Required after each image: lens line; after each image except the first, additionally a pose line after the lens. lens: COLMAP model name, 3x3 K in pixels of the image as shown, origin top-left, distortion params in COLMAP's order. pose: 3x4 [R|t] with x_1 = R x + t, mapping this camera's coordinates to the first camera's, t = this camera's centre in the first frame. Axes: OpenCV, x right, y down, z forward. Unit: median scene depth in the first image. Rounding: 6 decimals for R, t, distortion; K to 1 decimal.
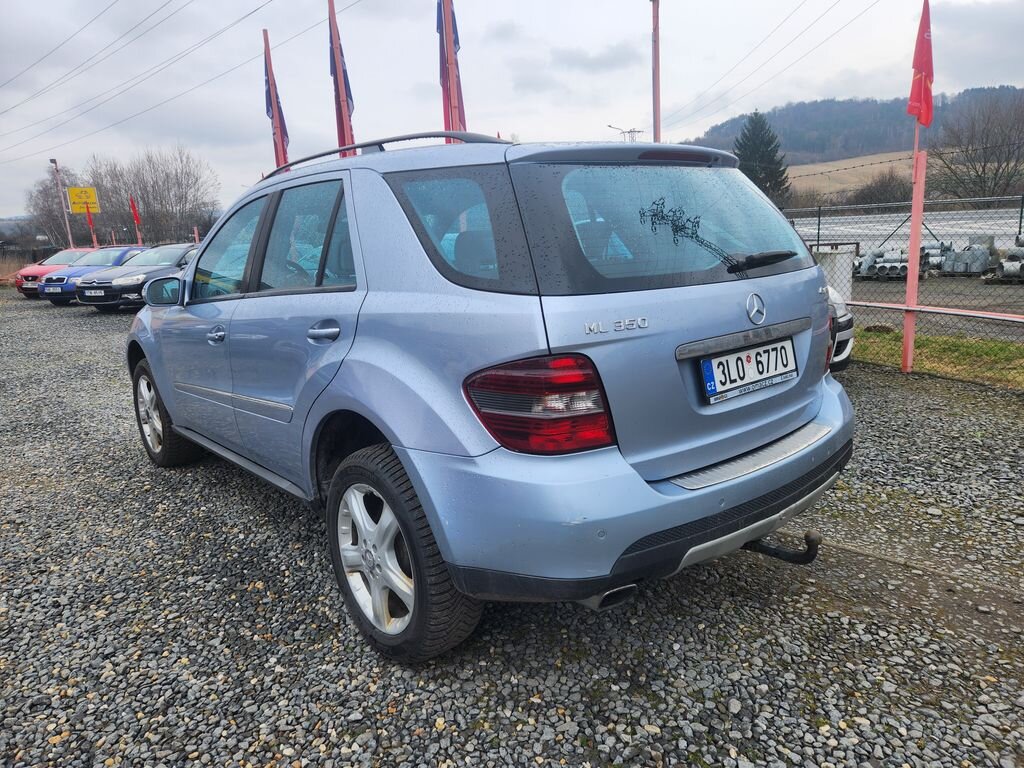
lens RADIAL K [[685.5, 0, 512.0], [0, 685.5, 384.0], [0, 0, 1]] dist [0.071461, -0.056628]
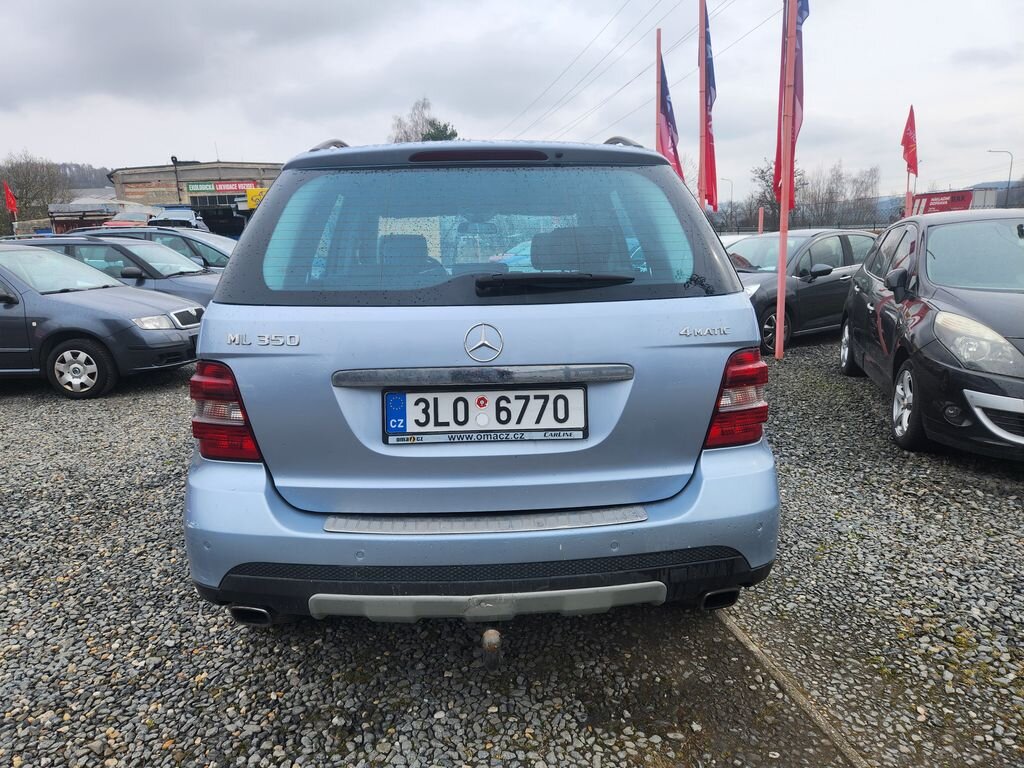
lens RADIAL K [[685.5, 0, 512.0], [0, 685.5, 384.0], [0, 0, 1]] dist [0.071461, -0.056628]
pose [[0.788905, 0.152141, -0.595384, 0.878861], [-0.145884, 0.987538, 0.059049, -0.114323], [0.596949, 0.040272, 0.801268, 0.377757]]
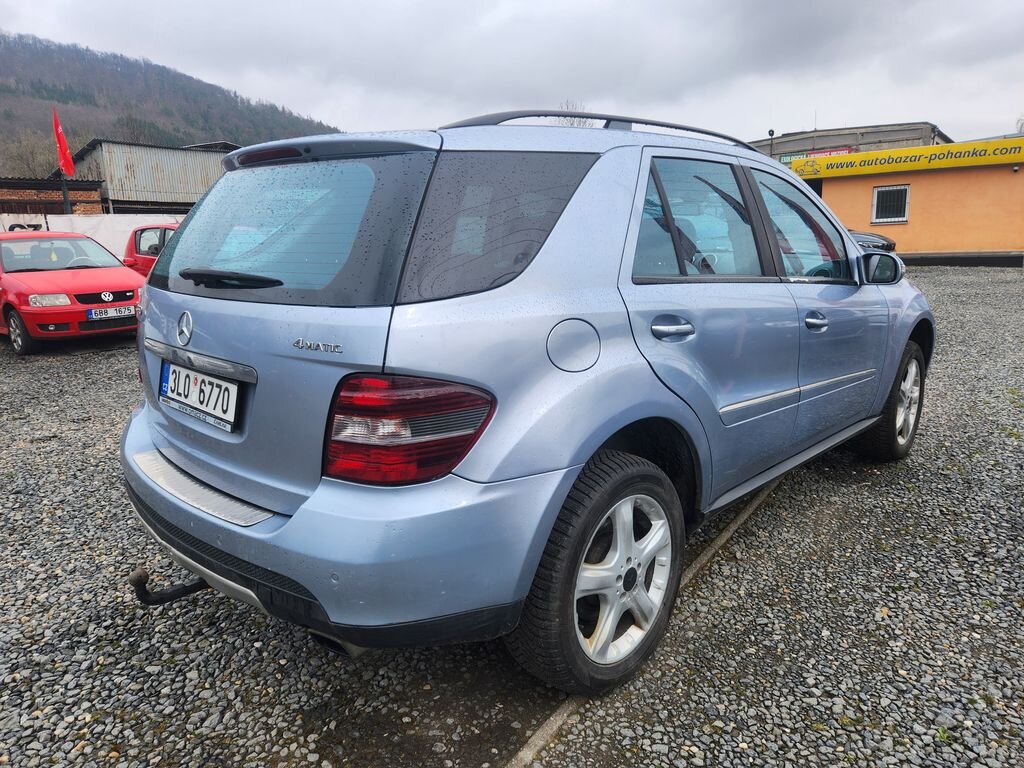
lens RADIAL K [[685.5, 0, 512.0], [0, 685.5, 384.0], [0, 0, 1]] dist [0.071461, -0.056628]
pose [[0.094506, 0.265195, -0.959552, 1.325136], [-0.197272, 0.949741, 0.243055, -0.356787], [0.975783, 0.166322, 0.142072, 1.323707]]
